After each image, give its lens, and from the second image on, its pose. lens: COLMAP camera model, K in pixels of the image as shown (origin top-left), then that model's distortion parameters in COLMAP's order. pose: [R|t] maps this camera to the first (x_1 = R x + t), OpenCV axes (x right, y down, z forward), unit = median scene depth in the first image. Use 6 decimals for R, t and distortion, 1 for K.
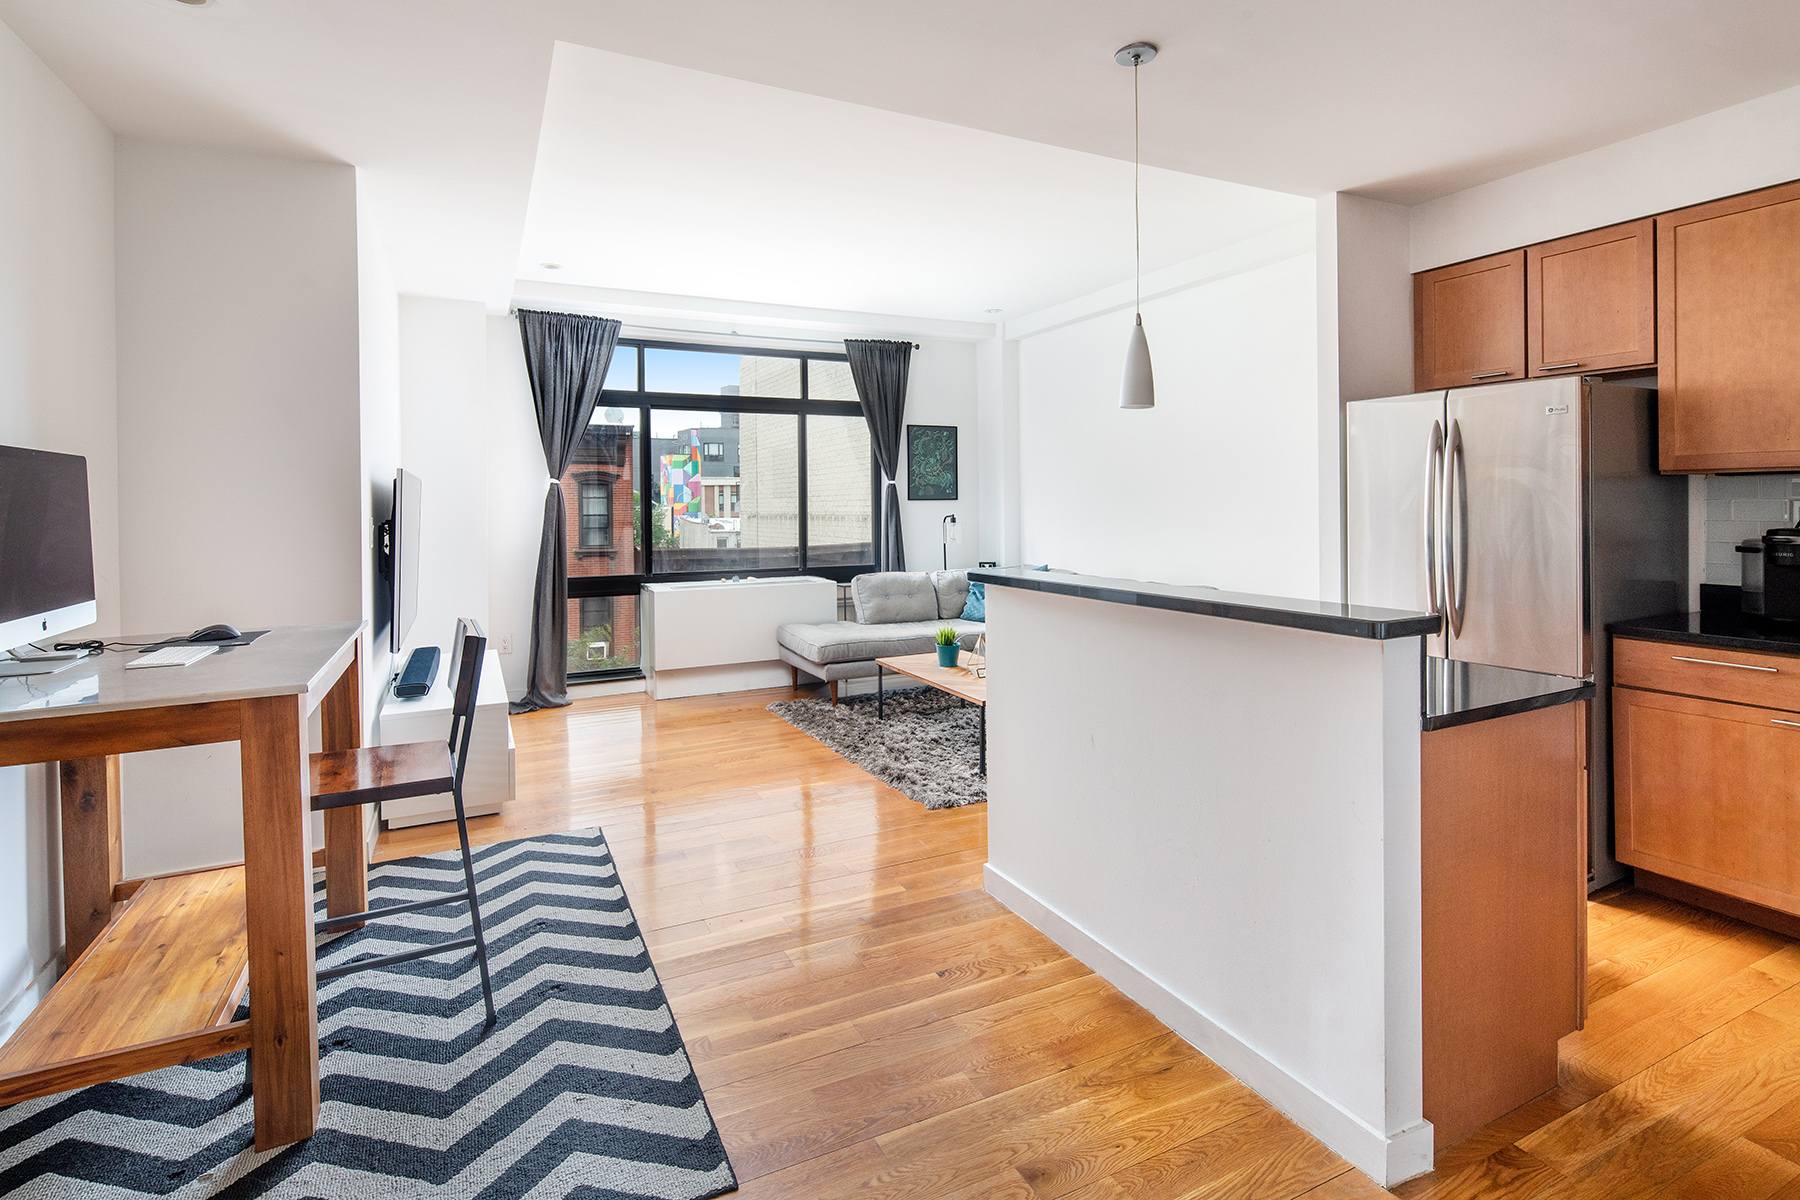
lens RADIAL K [[871.1, 0, 943.4], [0, 871.1, 521.0], [0, 0, 1]] dist [0.009938, -0.000197]
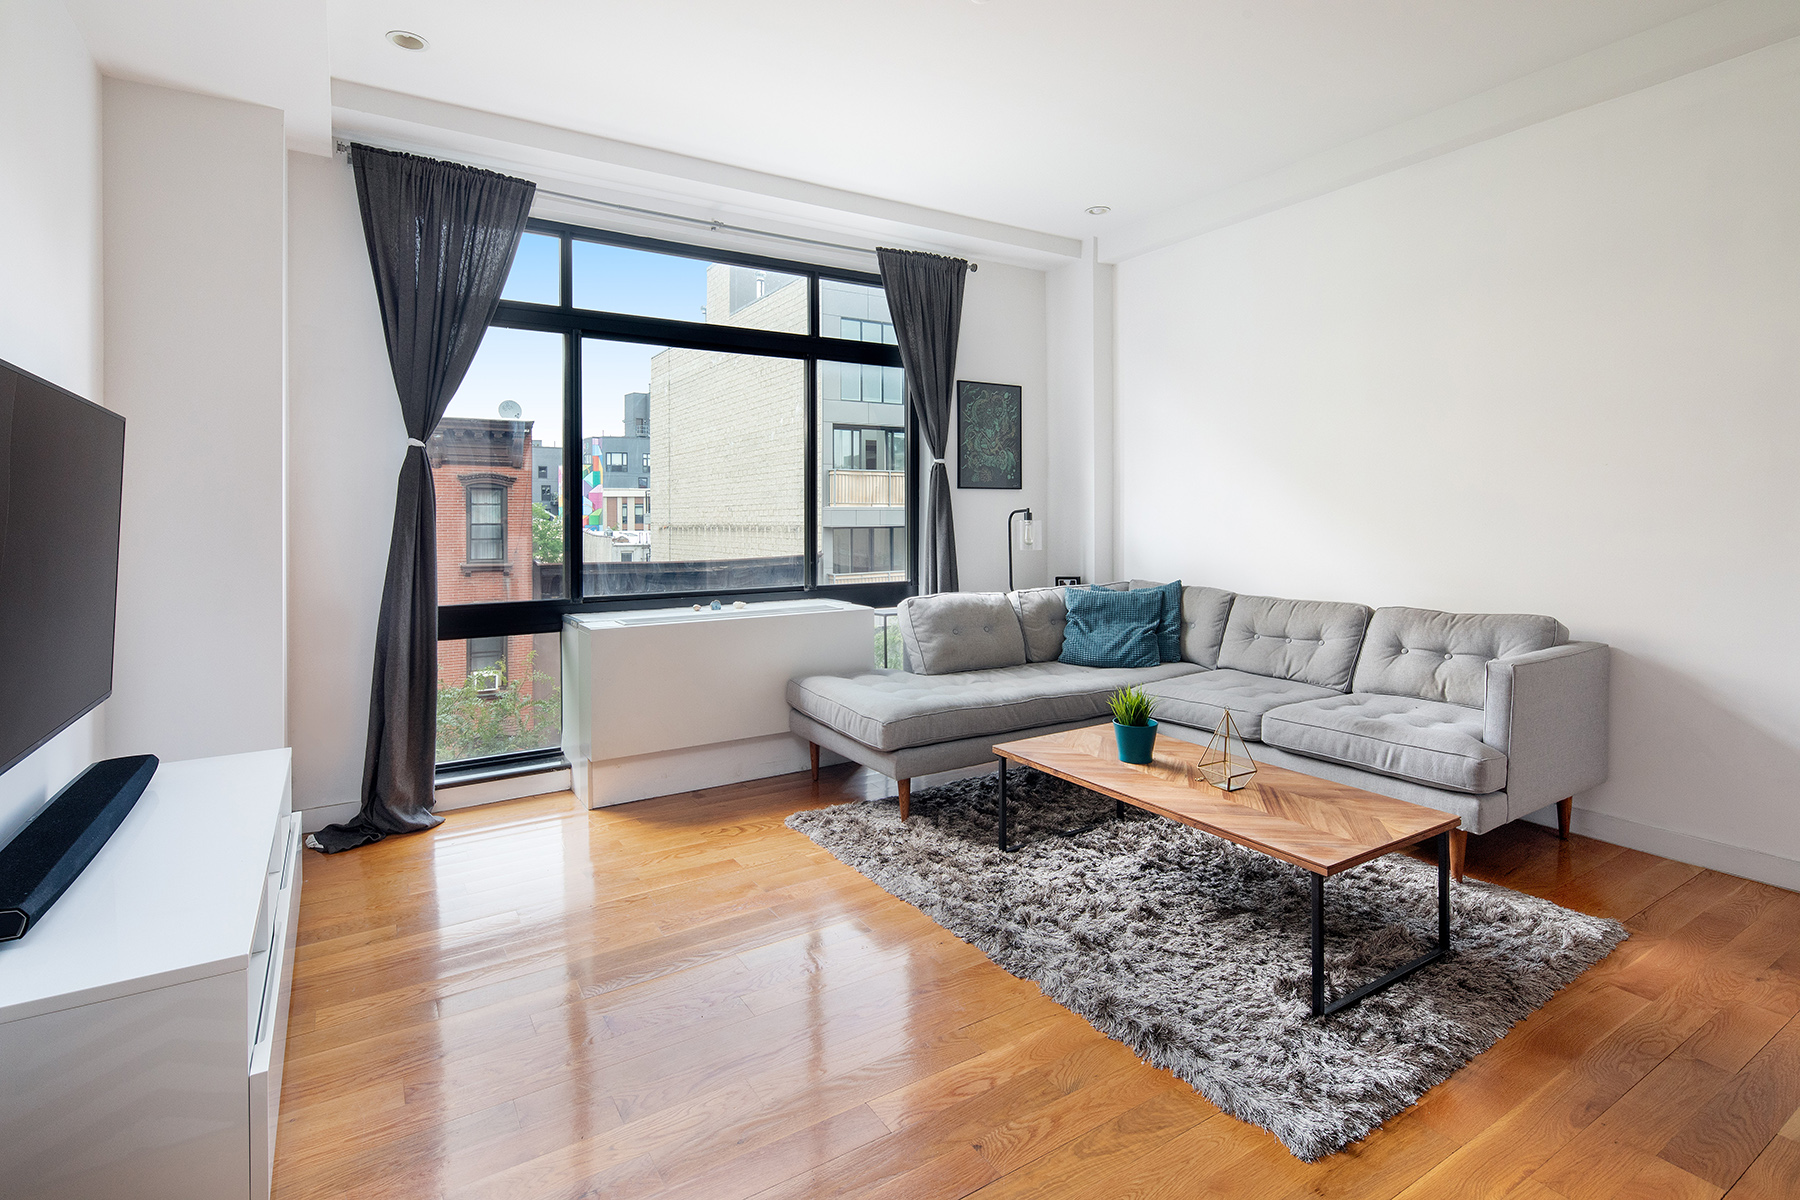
lens RADIAL K [[871.1, 0, 942.1], [0, 871.1, 520.4], [0, 0, 1]] dist [0.009938, -0.000197]
pose [[0.994821, 0.000699, 0.101643, -0.128799], [0.000976, 0.999865, -0.016431, 0.013663], [-0.101641, 0.016445, 0.994685, 0.319295]]
